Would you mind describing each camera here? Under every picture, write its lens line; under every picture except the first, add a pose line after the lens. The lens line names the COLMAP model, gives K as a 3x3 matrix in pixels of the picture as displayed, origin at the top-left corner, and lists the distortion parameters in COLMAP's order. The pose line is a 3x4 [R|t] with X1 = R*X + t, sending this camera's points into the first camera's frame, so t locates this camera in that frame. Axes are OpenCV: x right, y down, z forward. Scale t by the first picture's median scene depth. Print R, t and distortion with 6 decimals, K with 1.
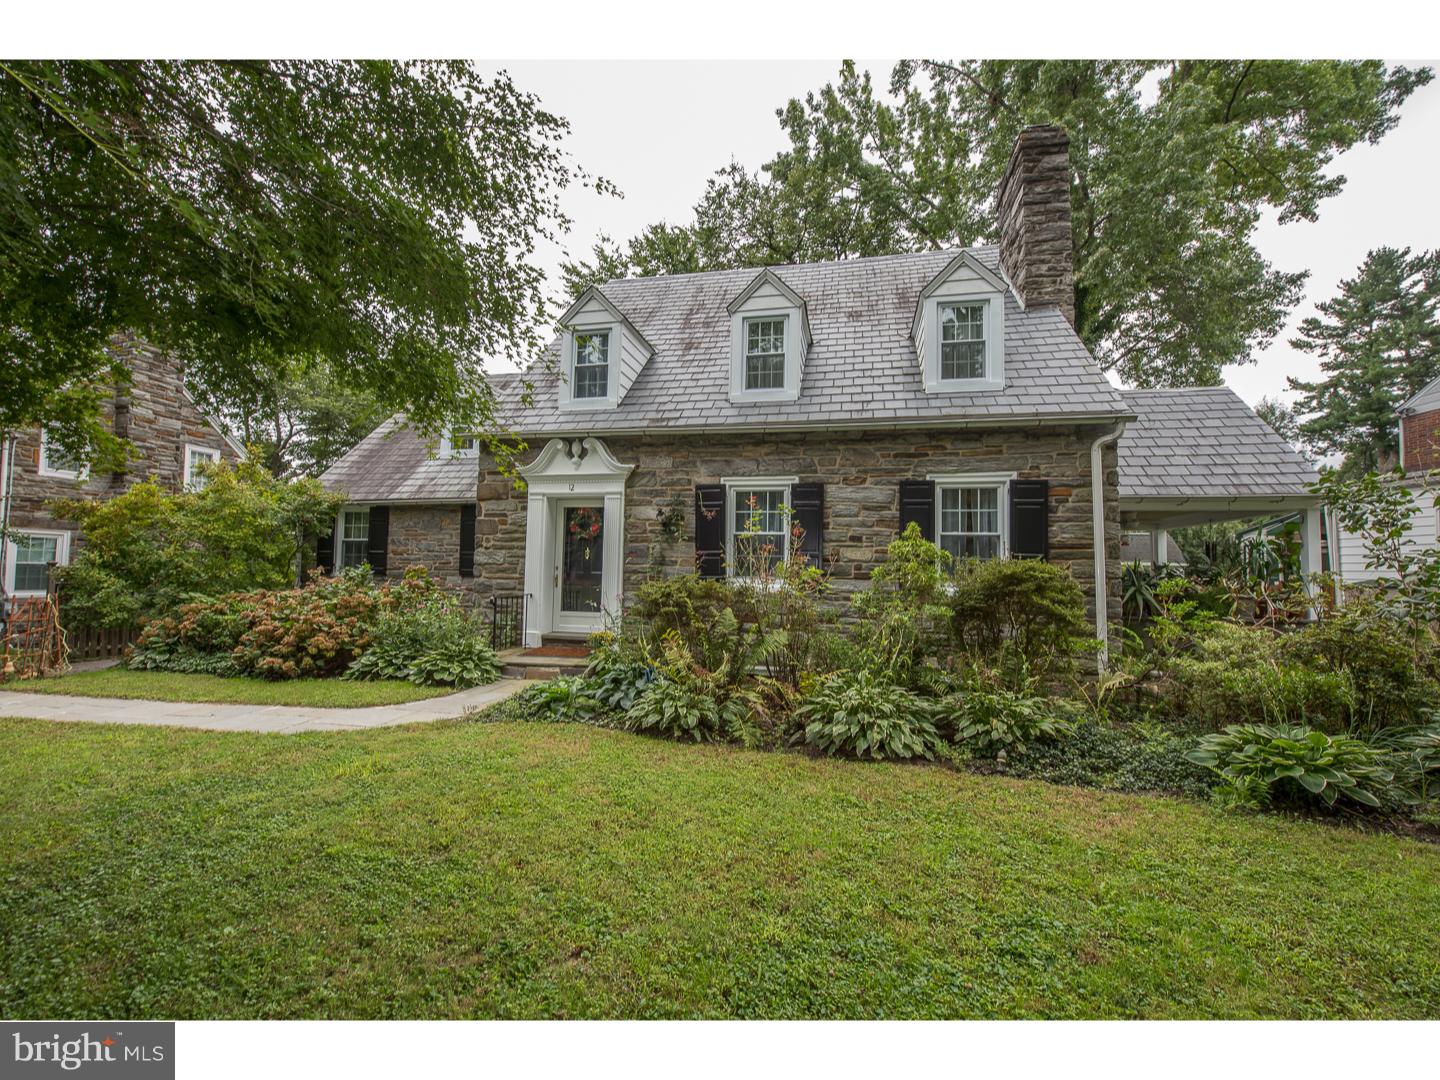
lens RADIAL K [[575.9, 0, 688.8], [0, 575.9, 537.8], [0, 0, 1]] dist [-0.015606, -0.000368]
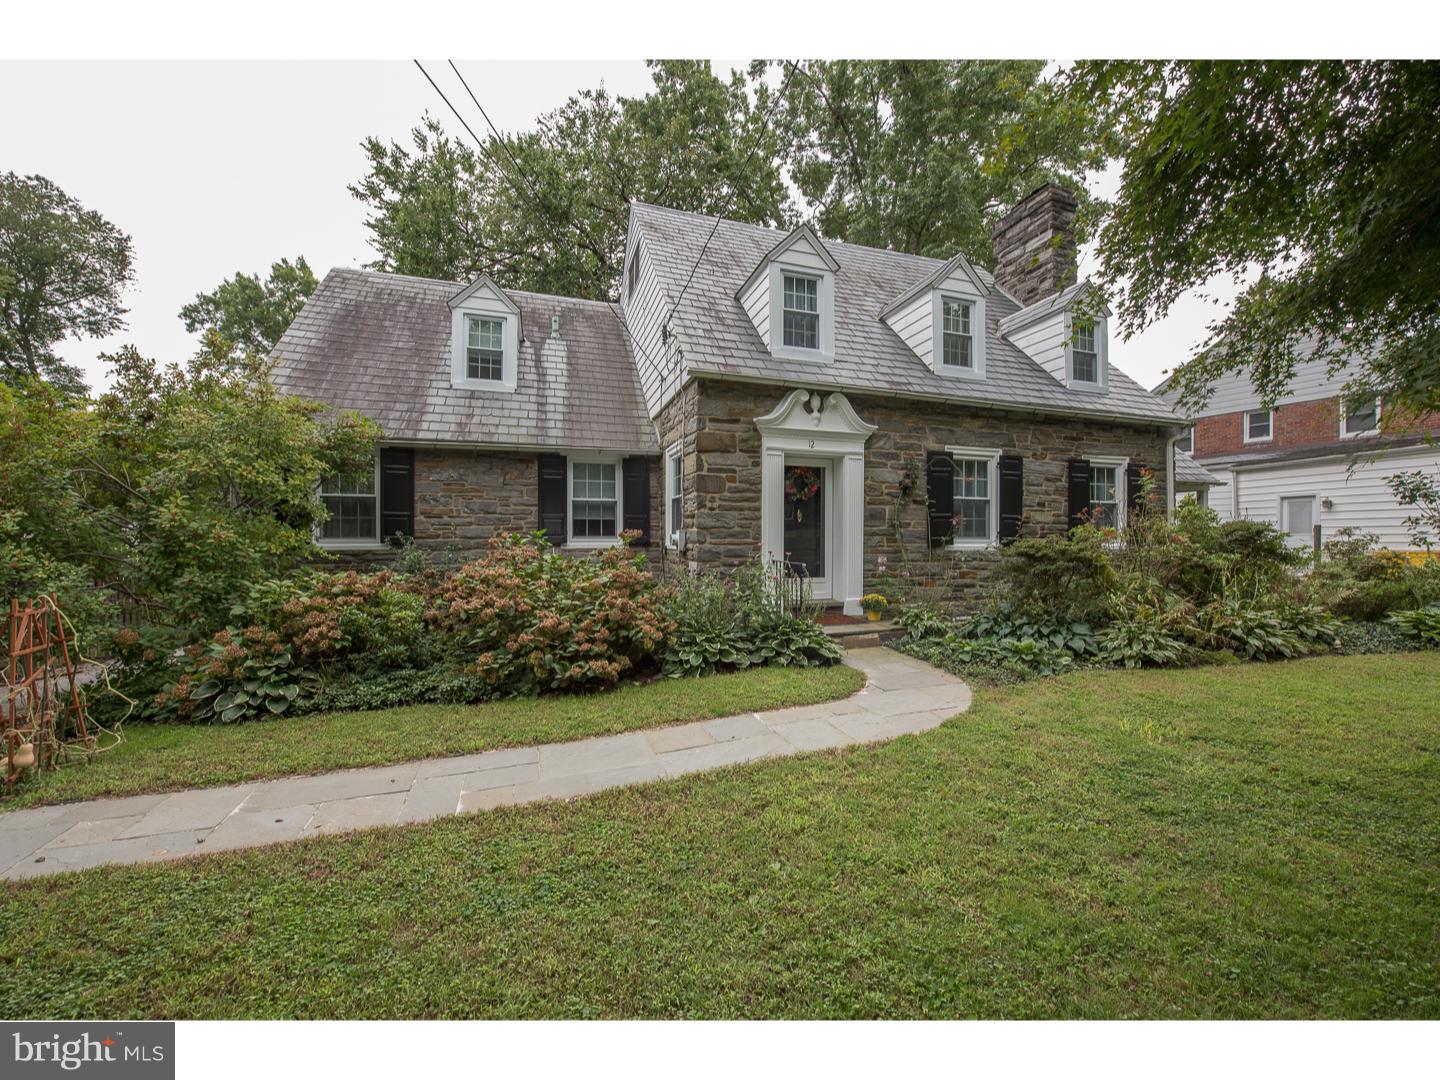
lens RADIAL K [[575.9, 0, 714.8], [0, 575.9, 542.9], [0, 0, 1]] dist [-0.015606, -0.000368]
pose [[0.855073, -0.021085, 0.518078, -0.844923], [-0.015336, 0.997707, 0.065918, 0.012632], [-0.518280, -0.064310, 0.852789, 0.286711]]
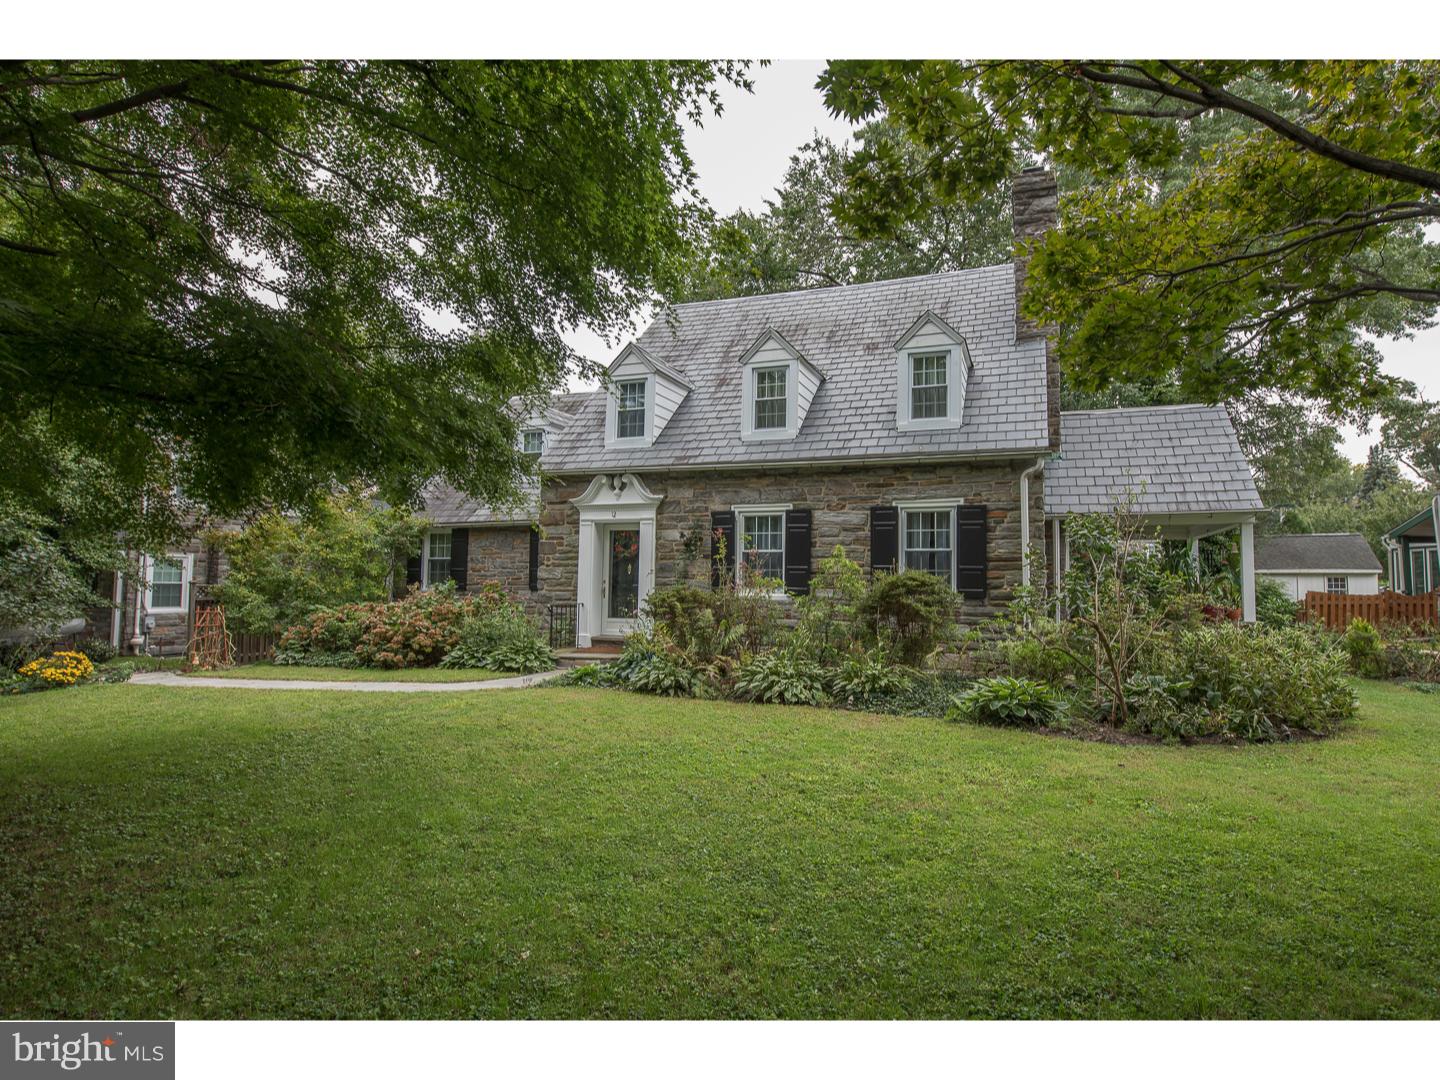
lens RADIAL K [[714.9, 0, 730.7], [0, 714.9, 533.8], [0, 0, 1]] dist [-0.002608, -0.000010]
pose [[0.992291, -0.017676, -0.122663, 0.229475], [0.015803, 0.999744, -0.016219, -0.019839], [0.122918, 0.014156, 0.992316, -0.471495]]
